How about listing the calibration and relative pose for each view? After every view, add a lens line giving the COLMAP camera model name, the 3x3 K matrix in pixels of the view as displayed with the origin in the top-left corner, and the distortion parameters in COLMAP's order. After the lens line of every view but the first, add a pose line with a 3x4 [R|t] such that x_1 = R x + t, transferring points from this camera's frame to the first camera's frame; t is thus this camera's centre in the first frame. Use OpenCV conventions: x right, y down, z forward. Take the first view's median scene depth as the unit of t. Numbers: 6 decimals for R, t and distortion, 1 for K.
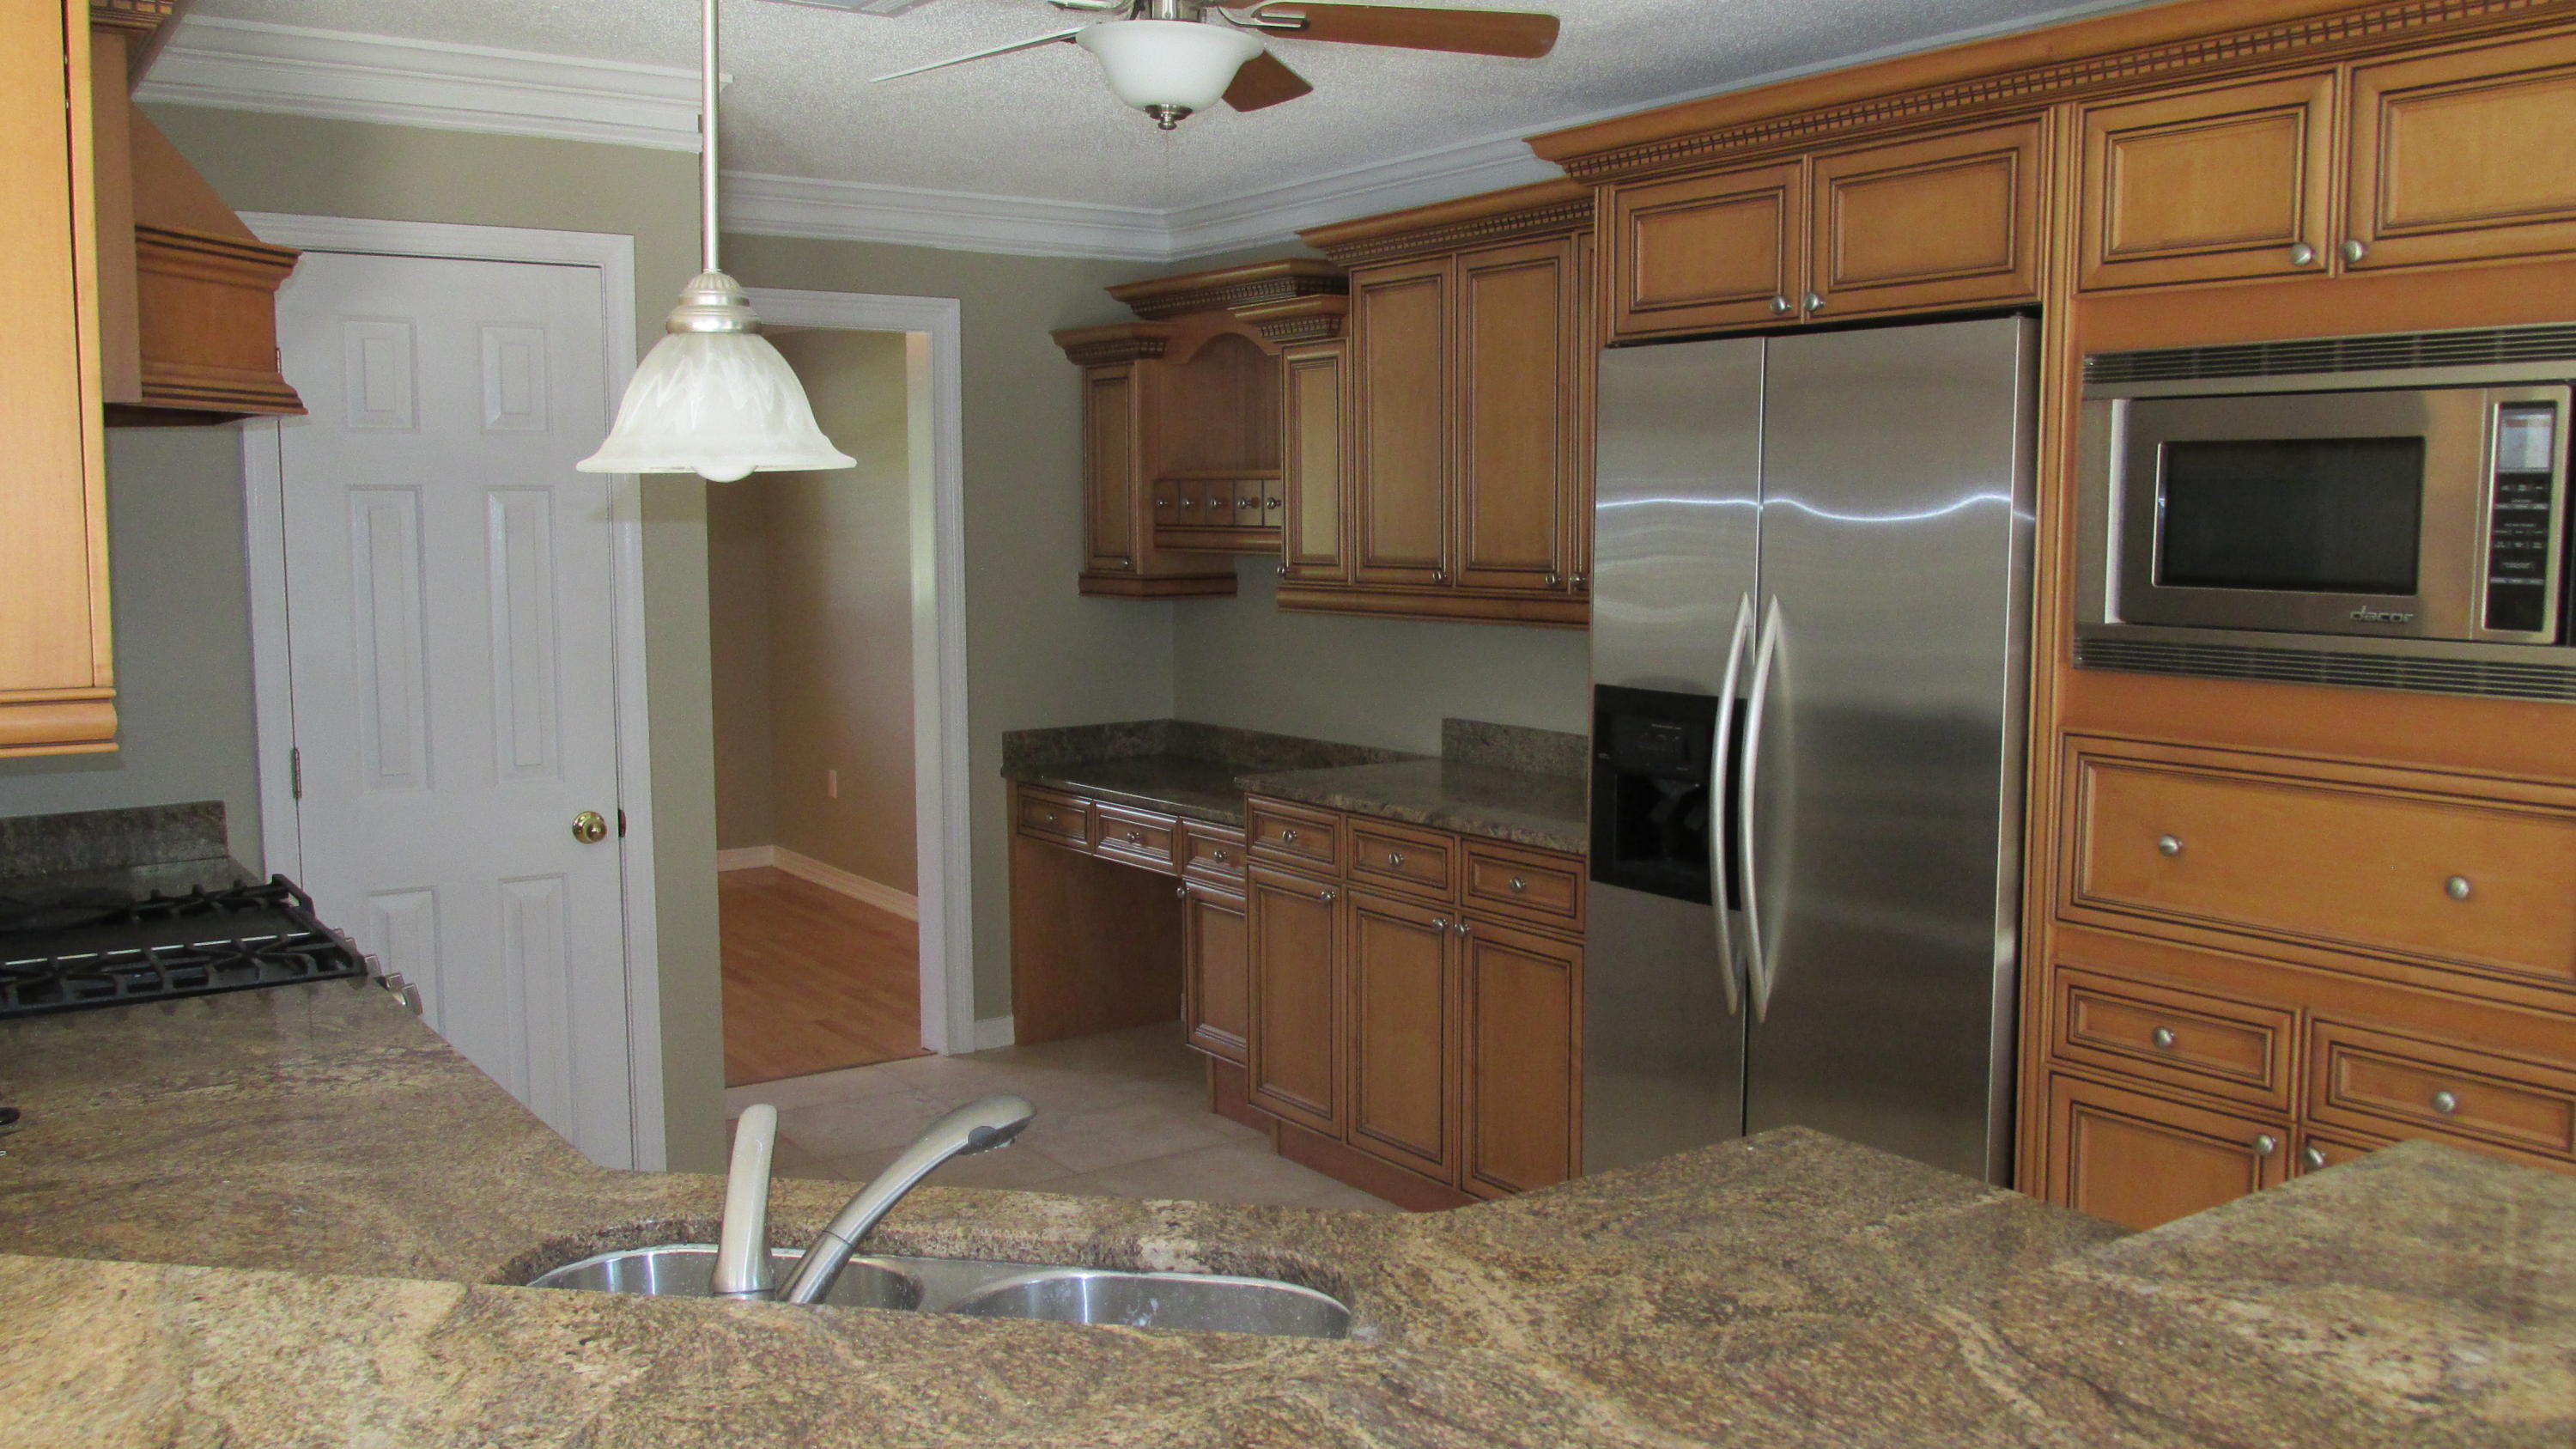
lens RADIAL K [[2140.4, 0, 1288.0], [0, 2140.4, 724.5], [0, 0, 1]] dist [-0.040118, -0.003905]
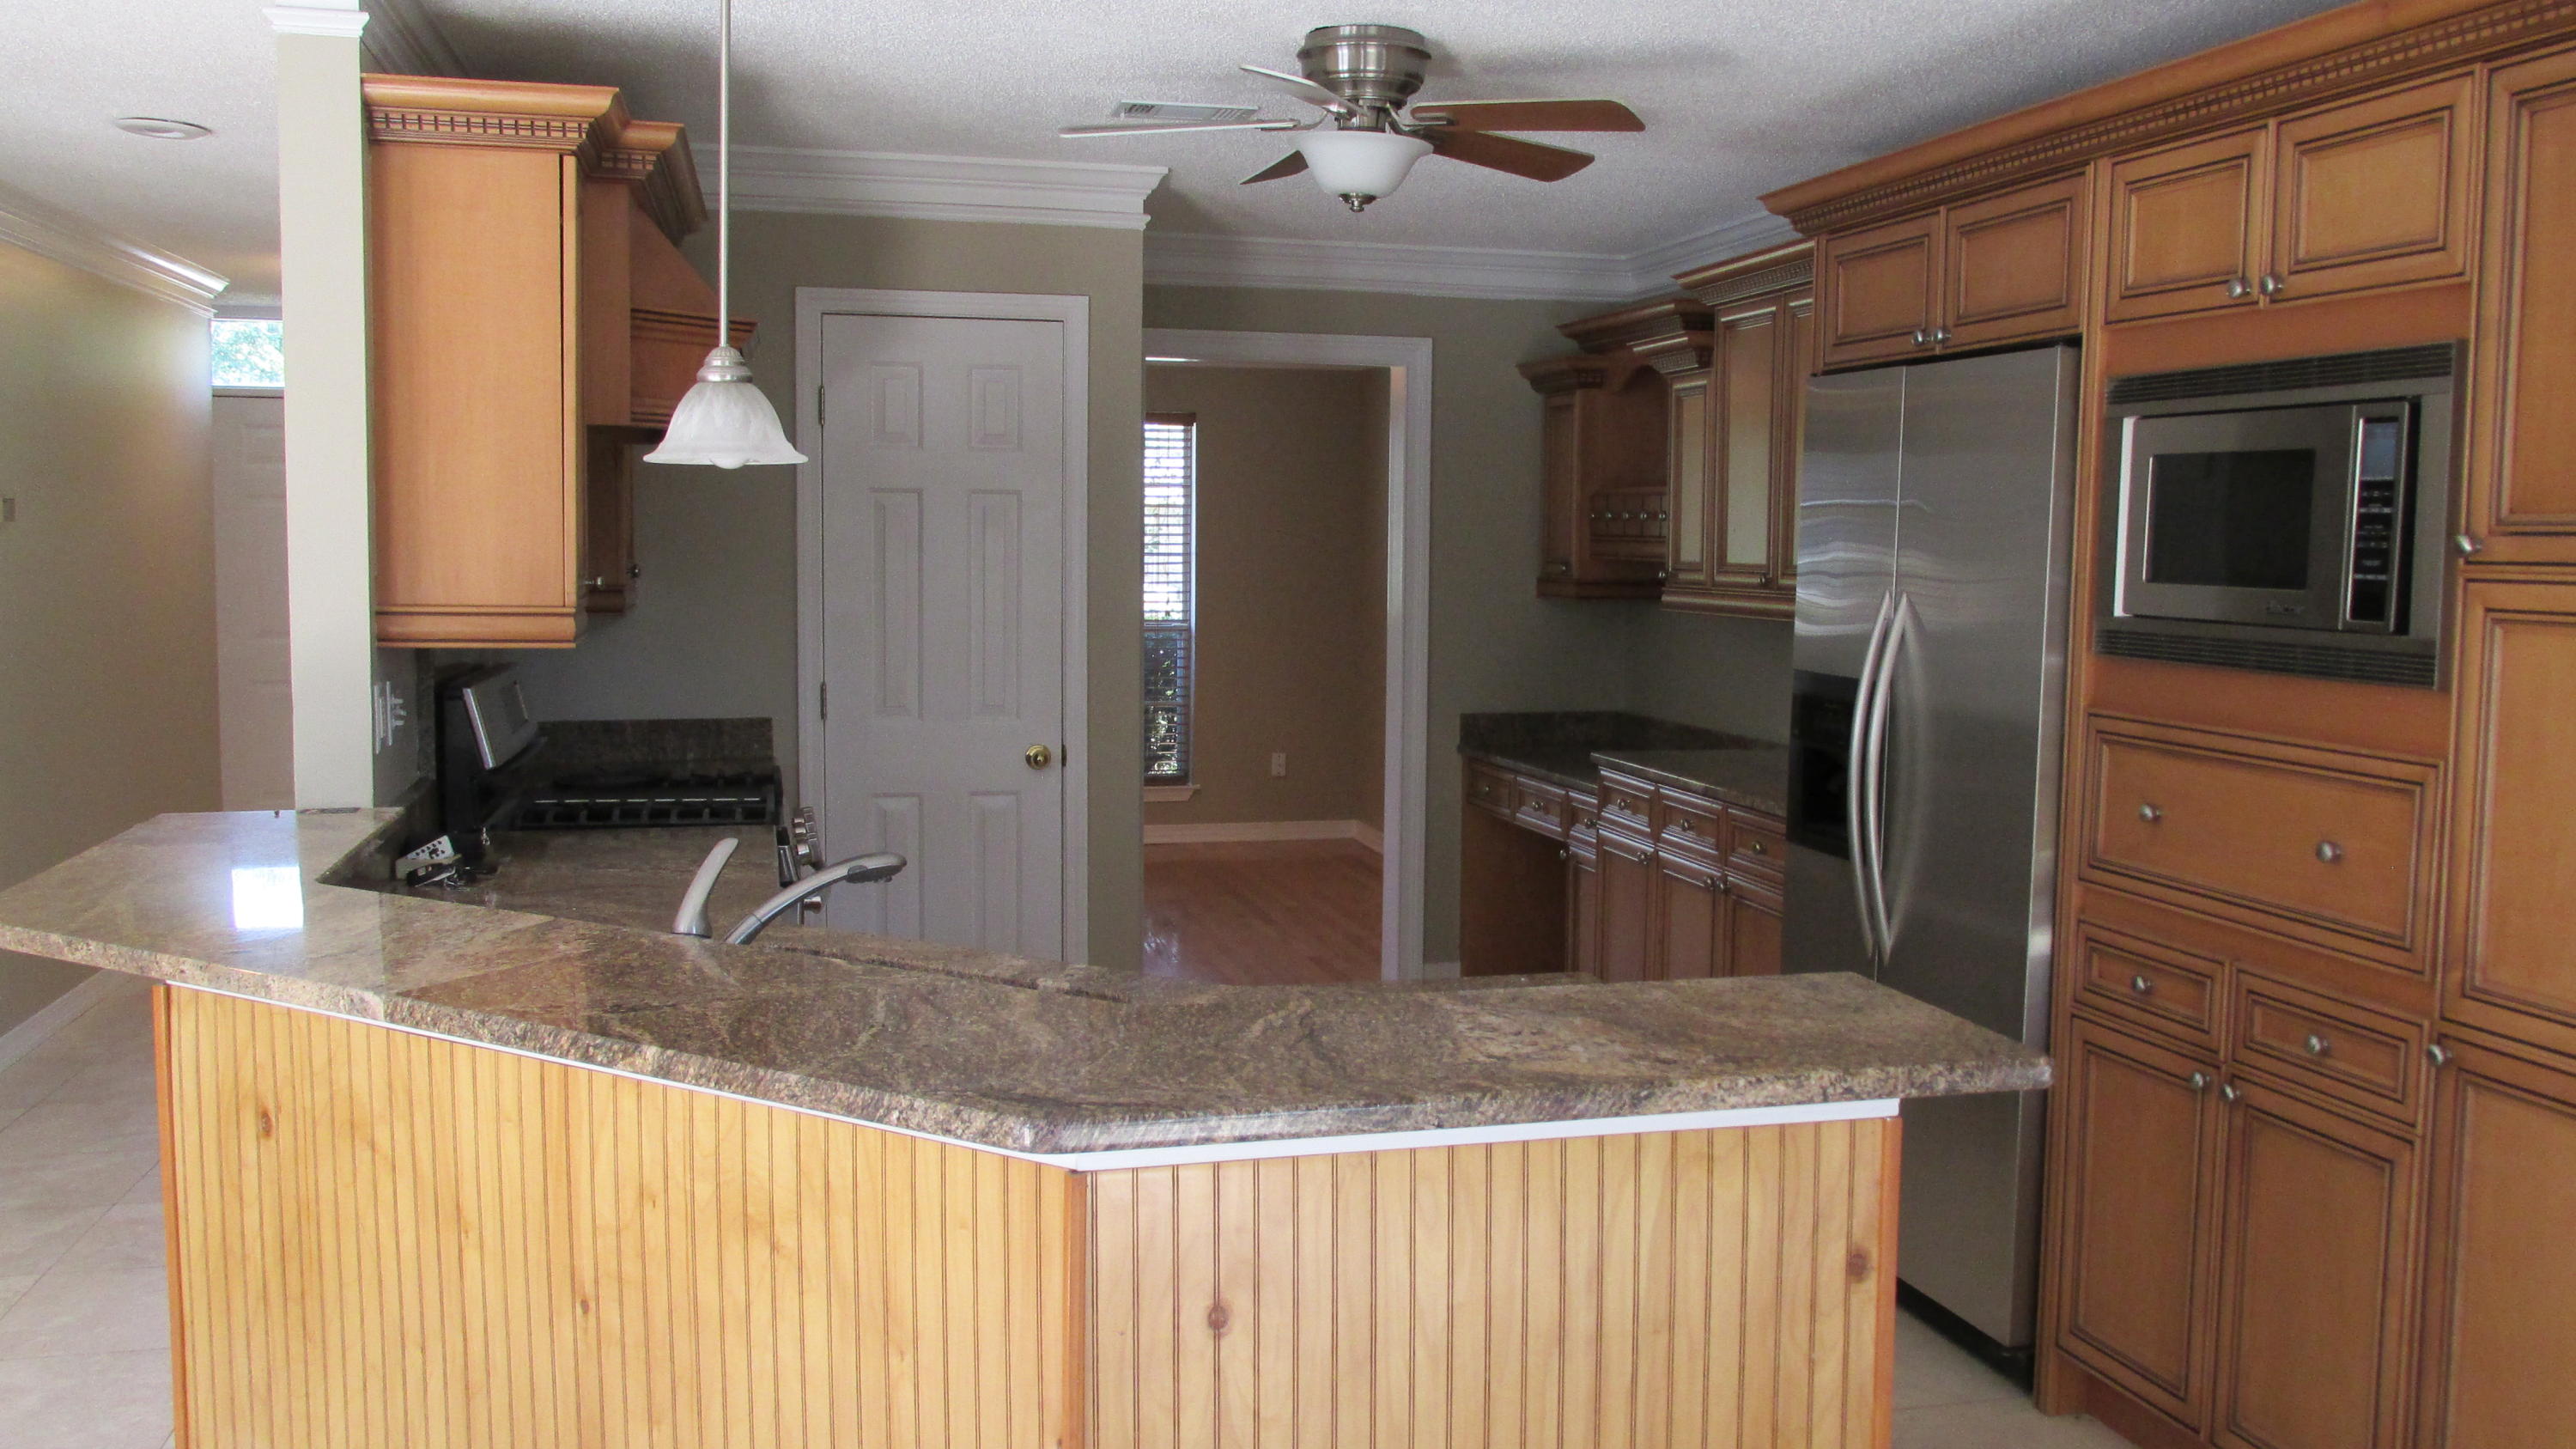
lens RADIAL K [[2142.0, 0, 1288.0], [0, 2142.0, 724.5], [0, 0, 1]] dist [-0.044929, 0.005798]
pose [[0.932956, 0.045664, -0.357083, 0.370443], [-0.050343, 0.998725, -0.003815, 0.035395], [0.356454, 0.021536, 0.934065, -0.204783]]
